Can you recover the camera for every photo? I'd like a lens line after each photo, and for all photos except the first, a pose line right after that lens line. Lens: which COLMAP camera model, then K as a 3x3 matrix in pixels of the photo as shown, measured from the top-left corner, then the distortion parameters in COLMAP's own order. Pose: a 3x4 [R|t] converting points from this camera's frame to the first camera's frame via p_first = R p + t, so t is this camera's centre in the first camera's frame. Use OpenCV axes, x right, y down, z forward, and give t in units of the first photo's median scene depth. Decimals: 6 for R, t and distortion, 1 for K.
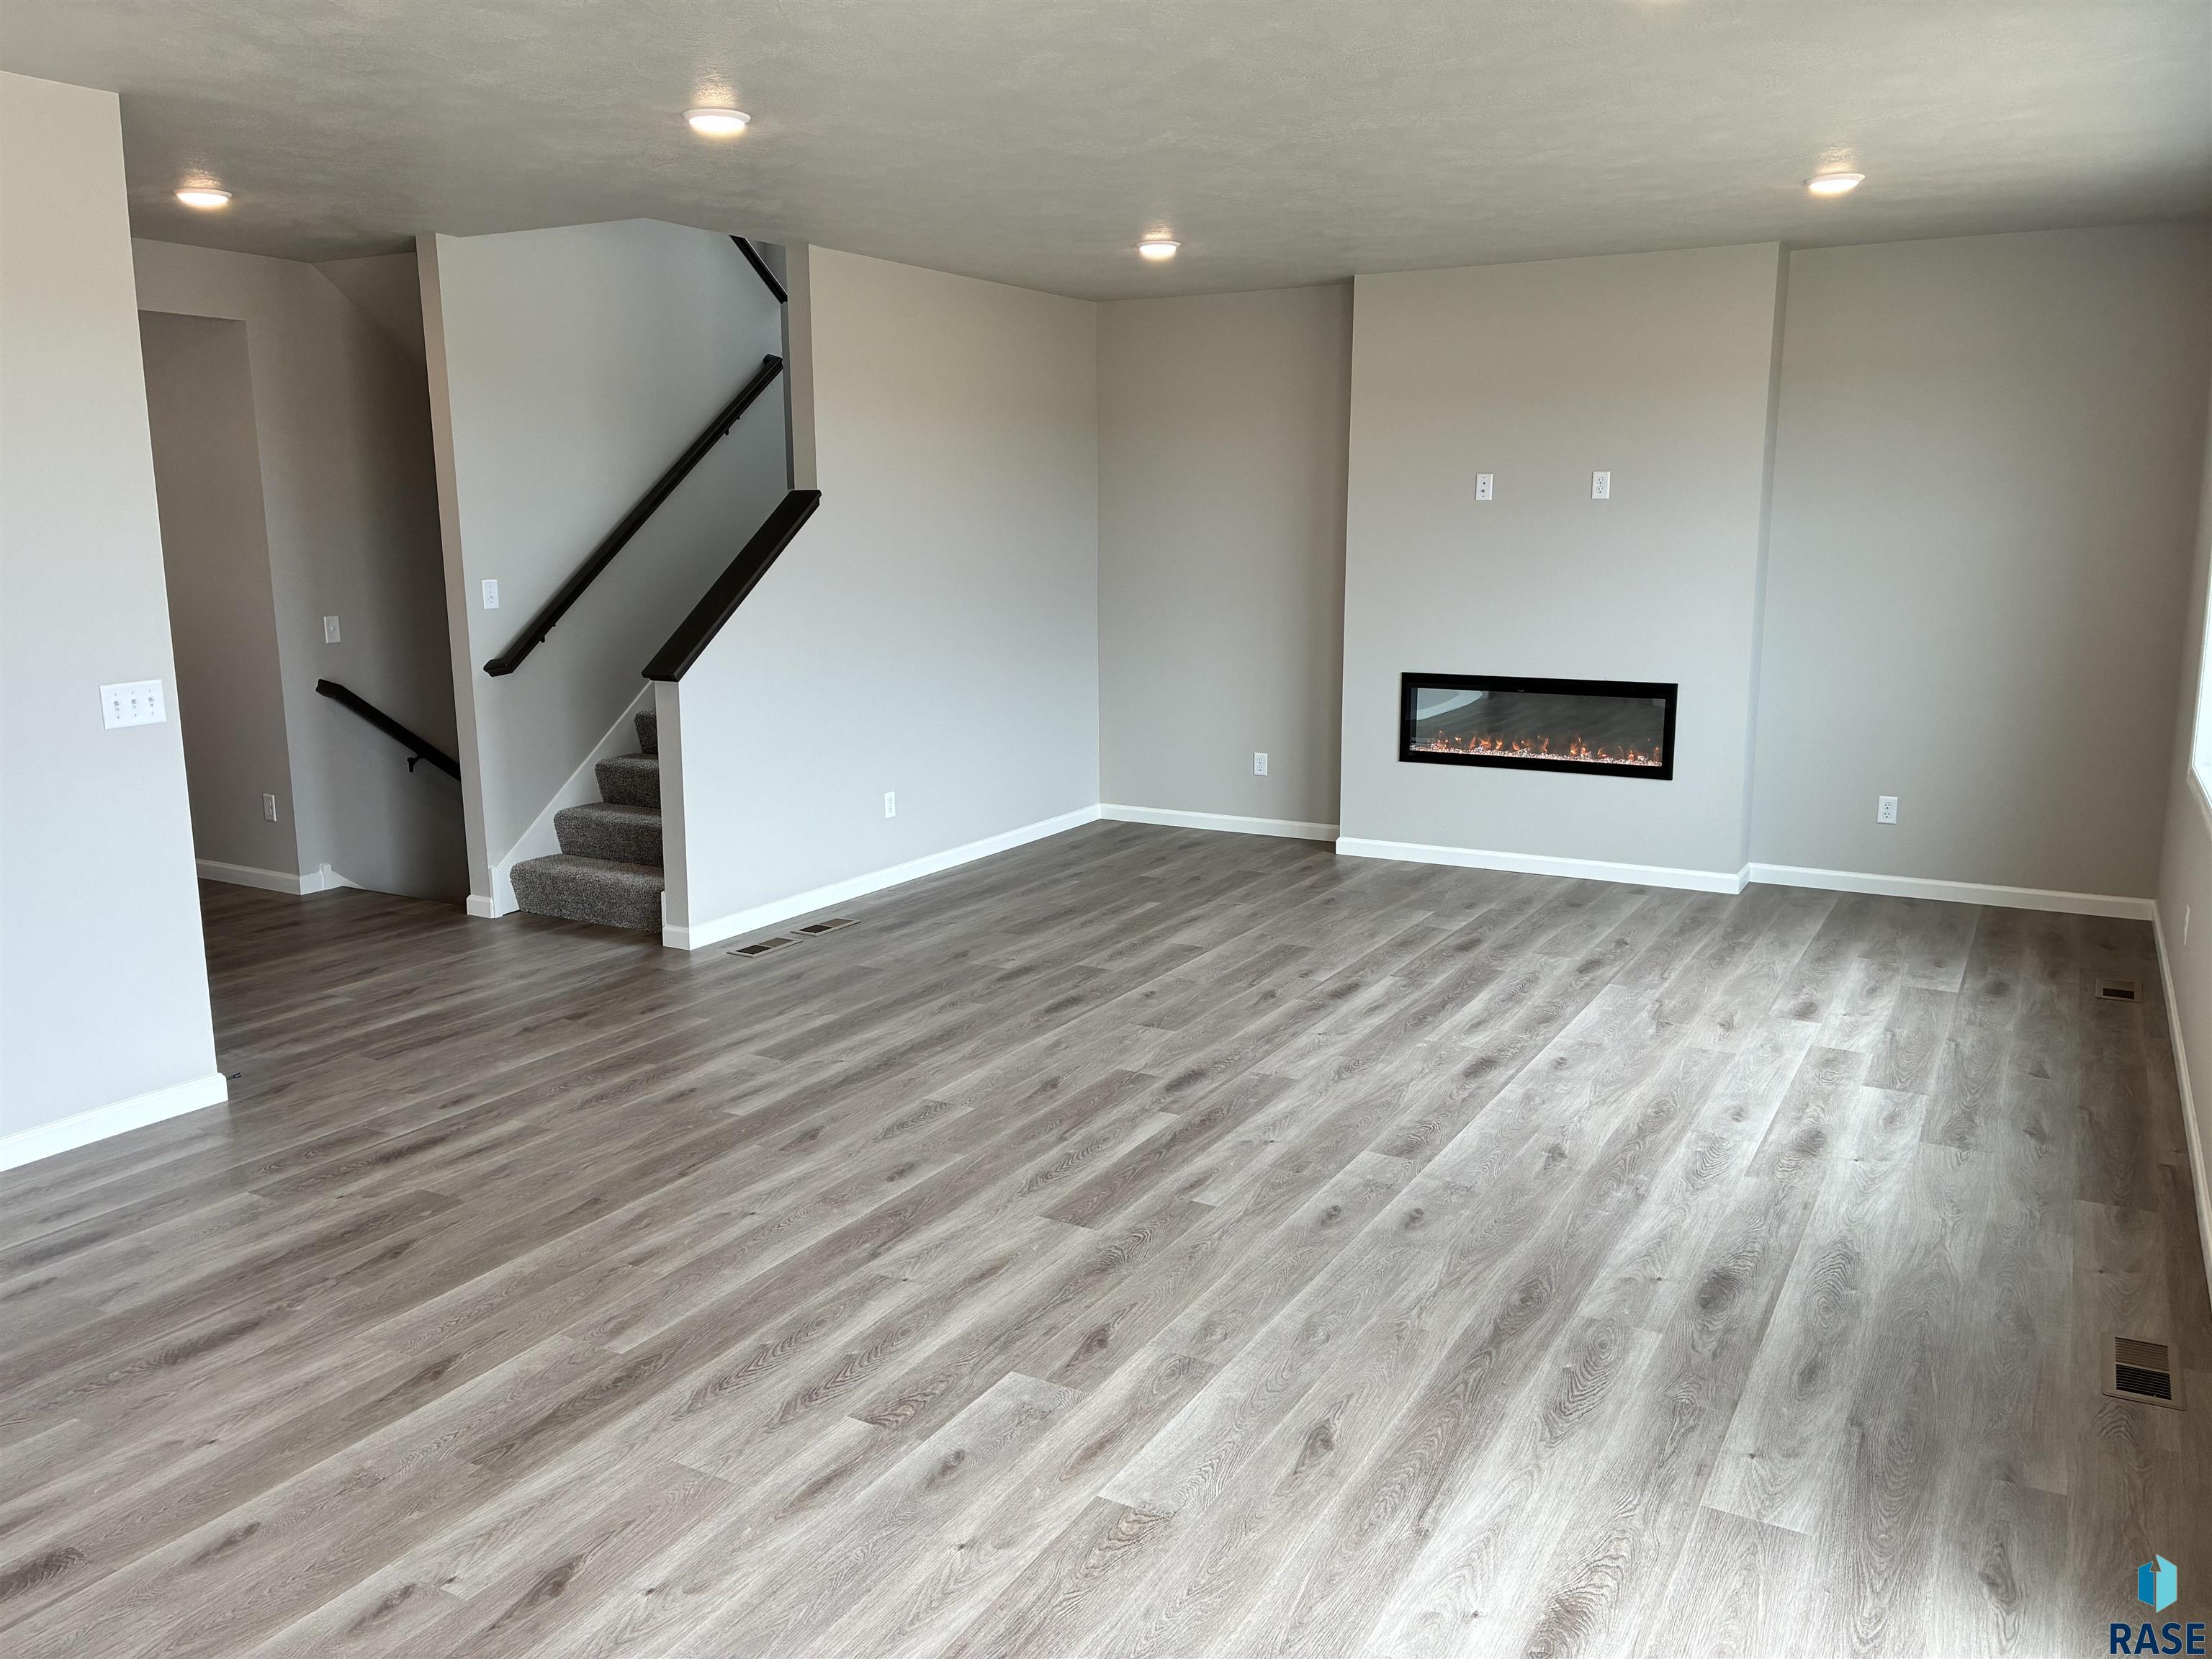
lens RADIAL K [[1664.3, 0, 1119.3], [0, 1664.3, 814.6], [0, 0, 1]] dist [0.067046, -0.077774]
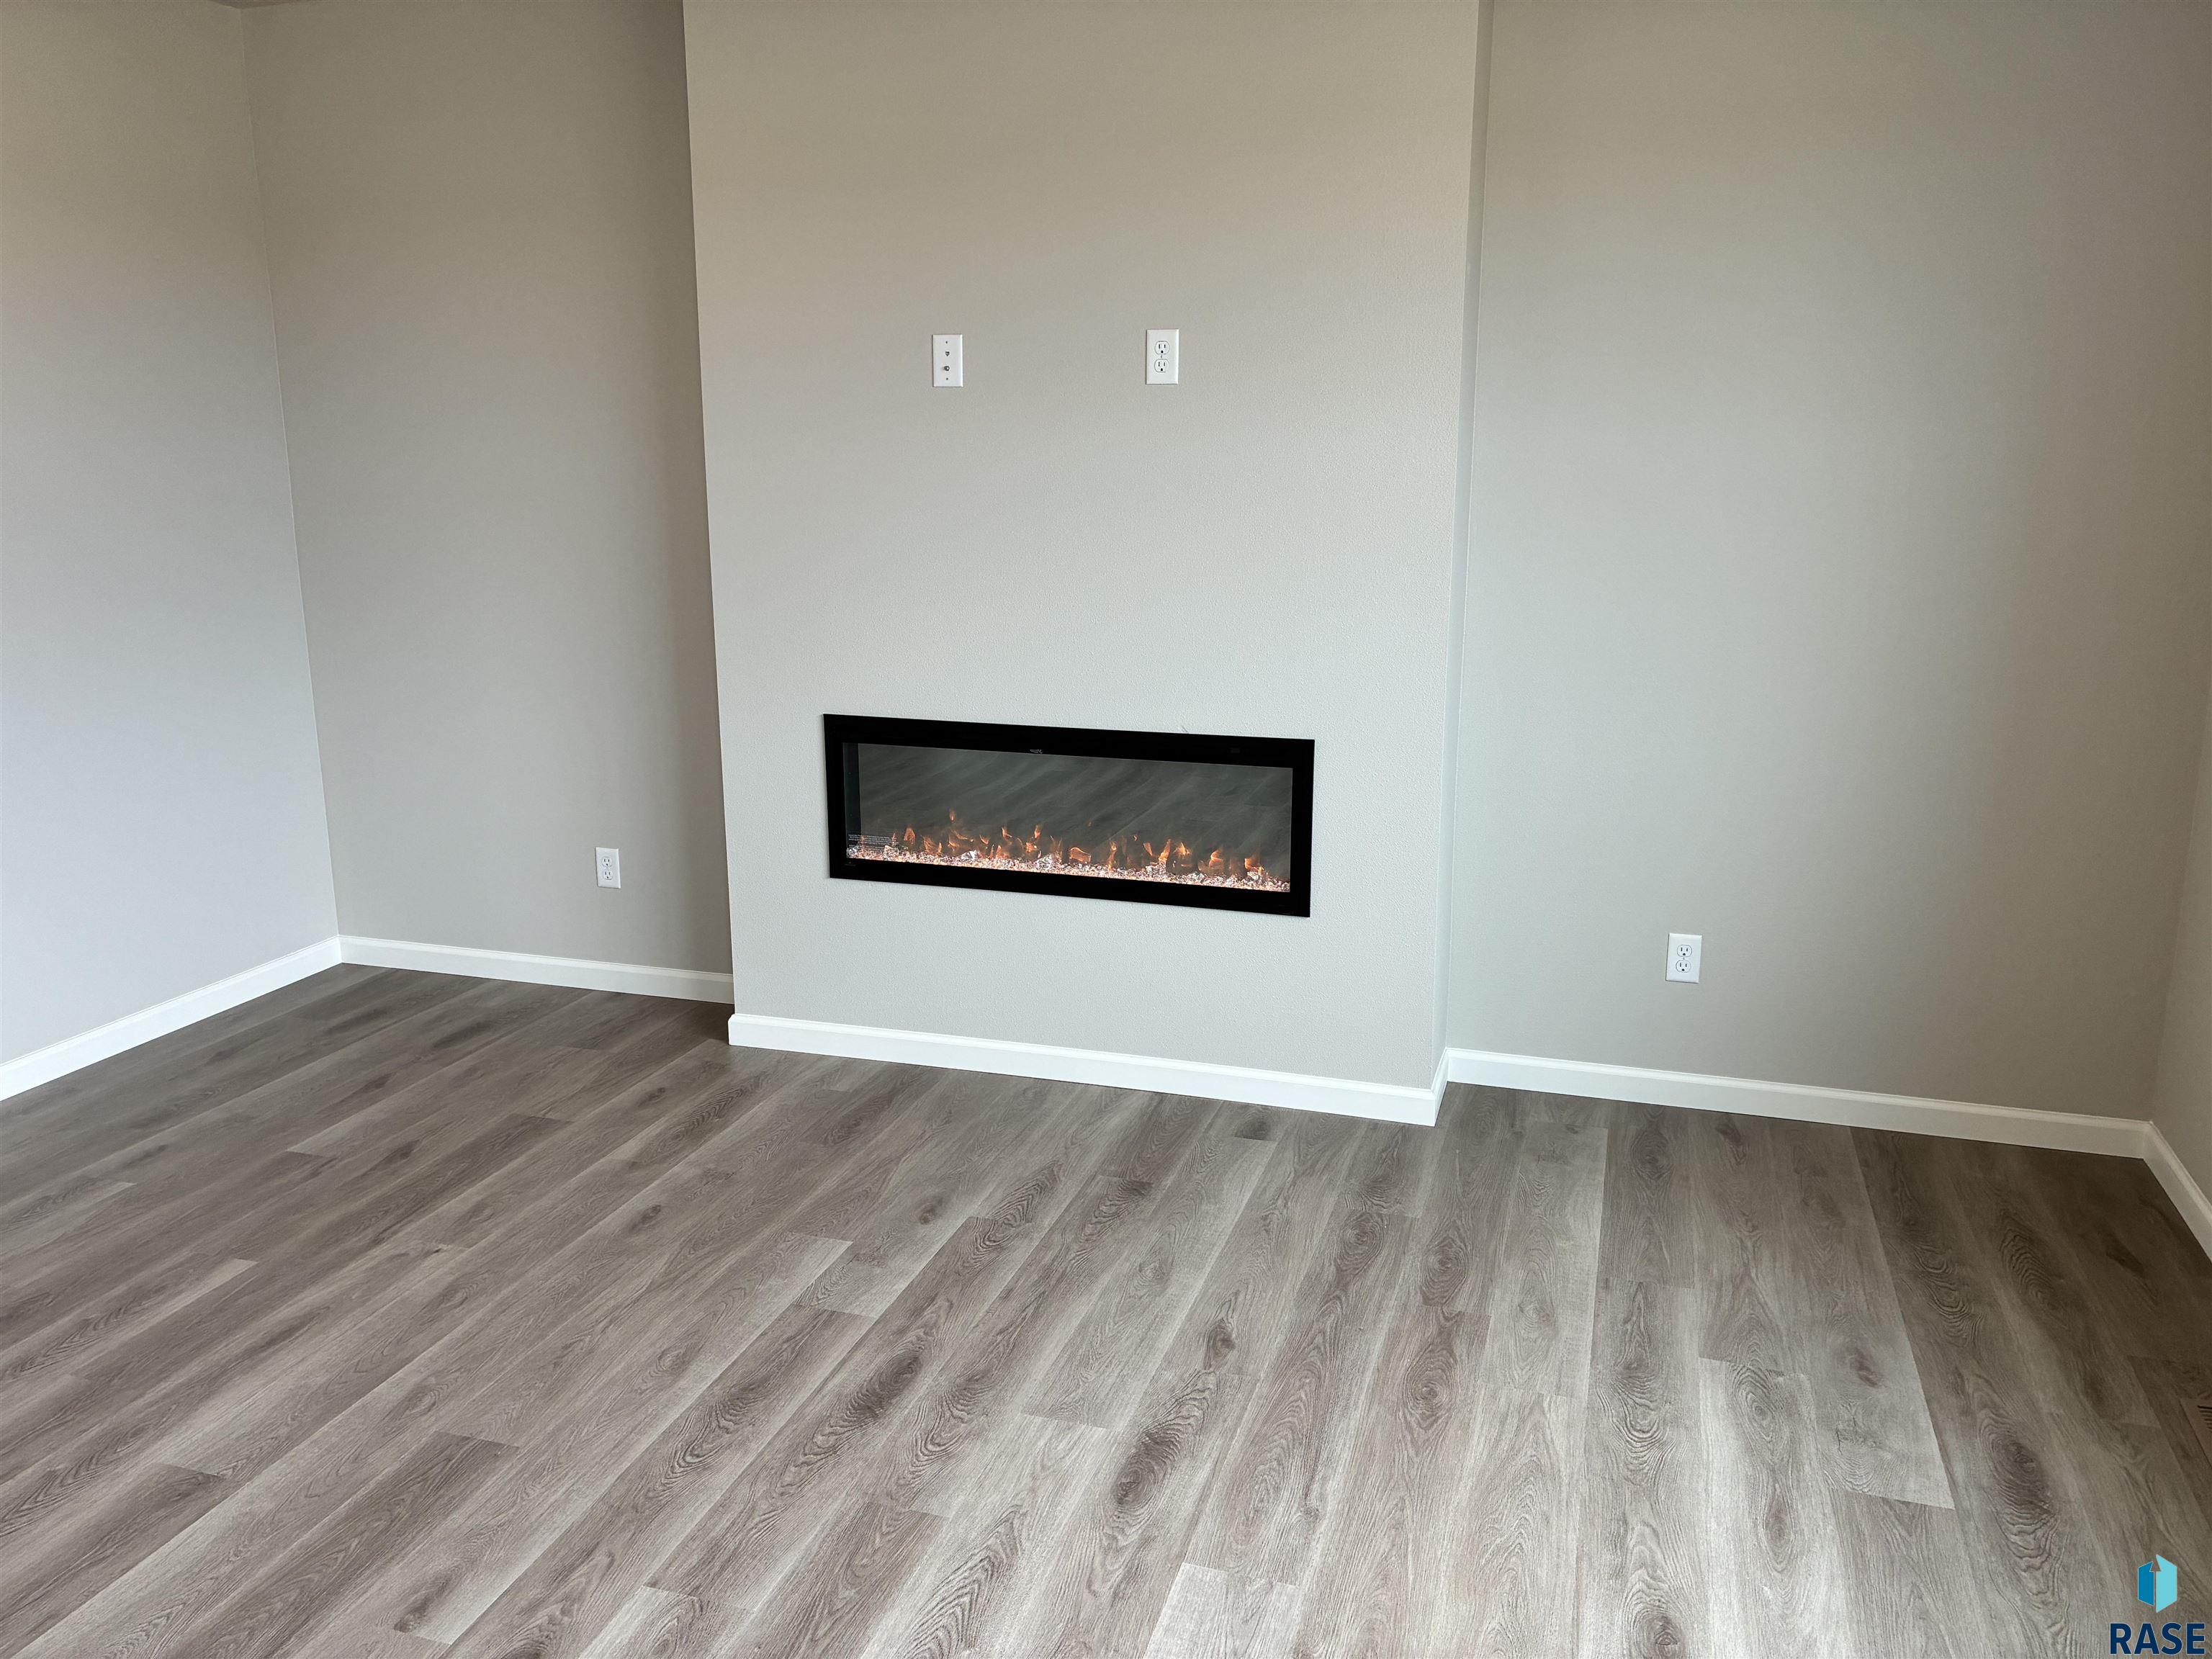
lens RADIAL K [[1666.7, 0, 1079.0], [0, 1666.7, 829.6], [0, 0, 1]] dist [0.119631, -0.168629]
pose [[0.981999, -0.043703, 0.183761, 0.199825], [0.034558, 0.998013, 0.052680, -0.098838], [-0.185698, -0.045381, 0.981558, 0.609729]]
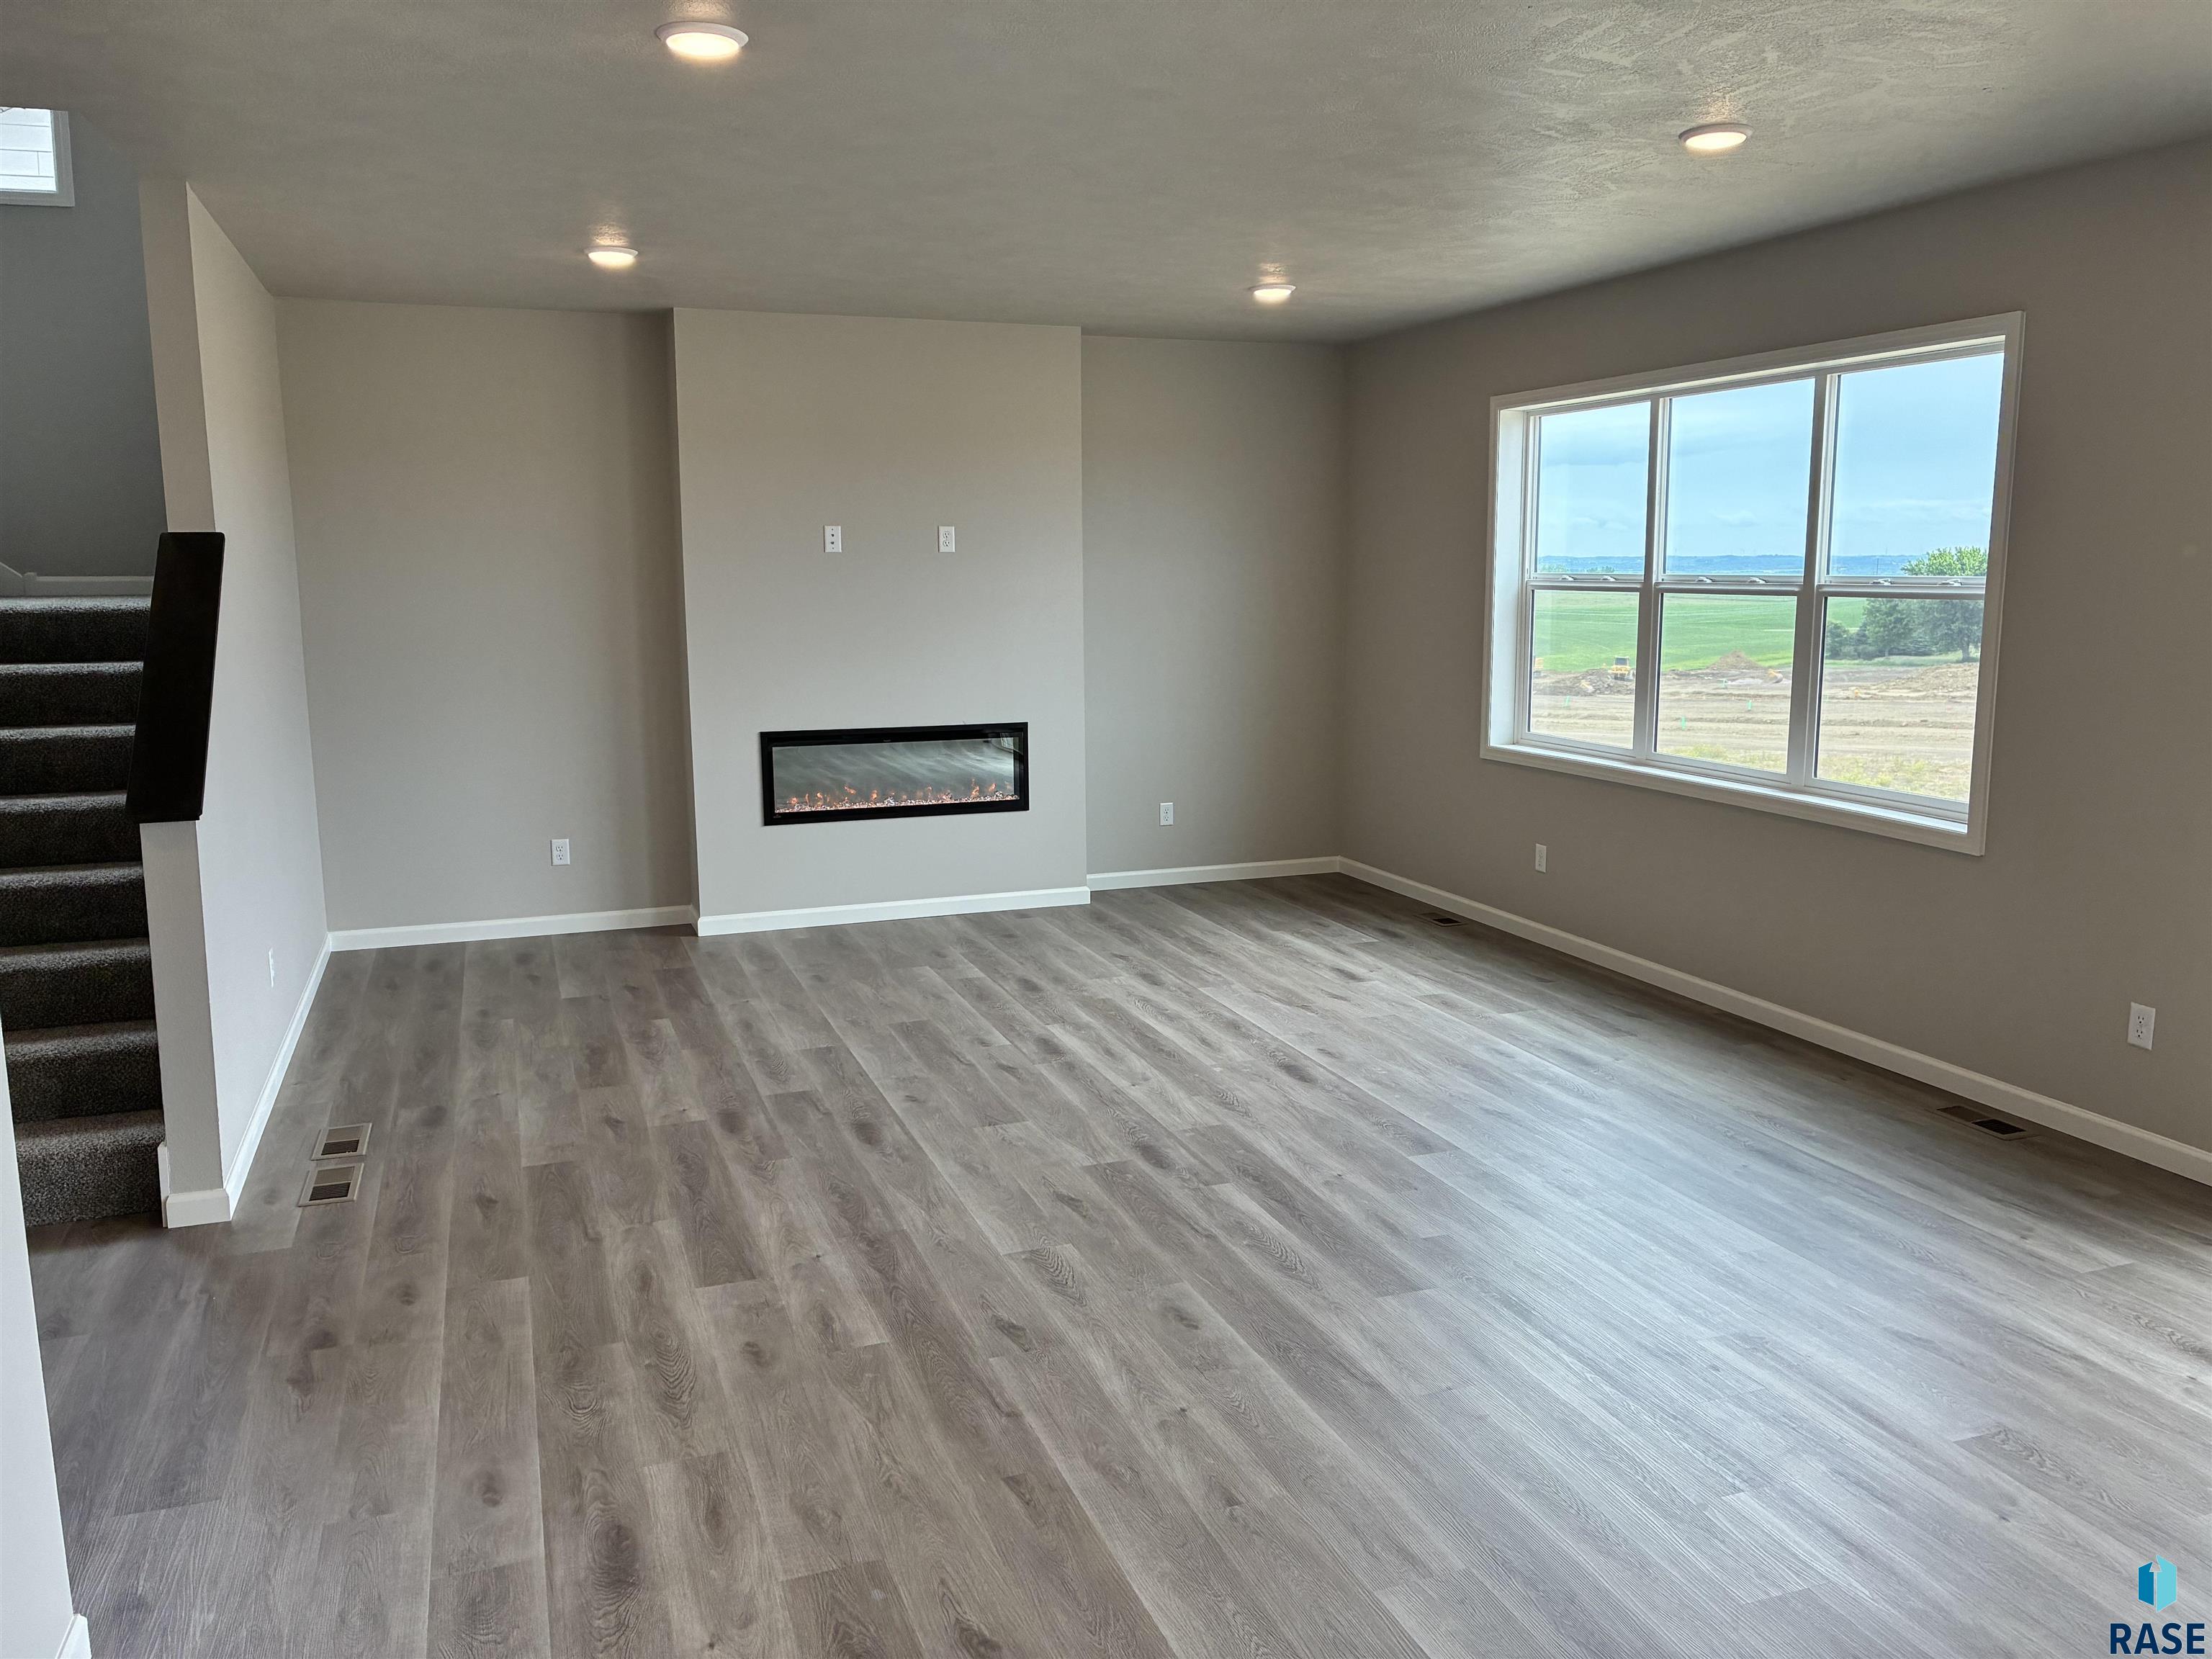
lens RADIAL K [[1664.3, 0, 1119.3], [0, 1664.3, 814.6], [0, 0, 1]] dist [0.067046, -0.077774]
pose [[0.651687, -0.116909, 0.749424, -0.551148], [0.138595, 0.989769, 0.033883, -0.057244], [-0.745718, 0.081785, 0.661223, 0.301227]]
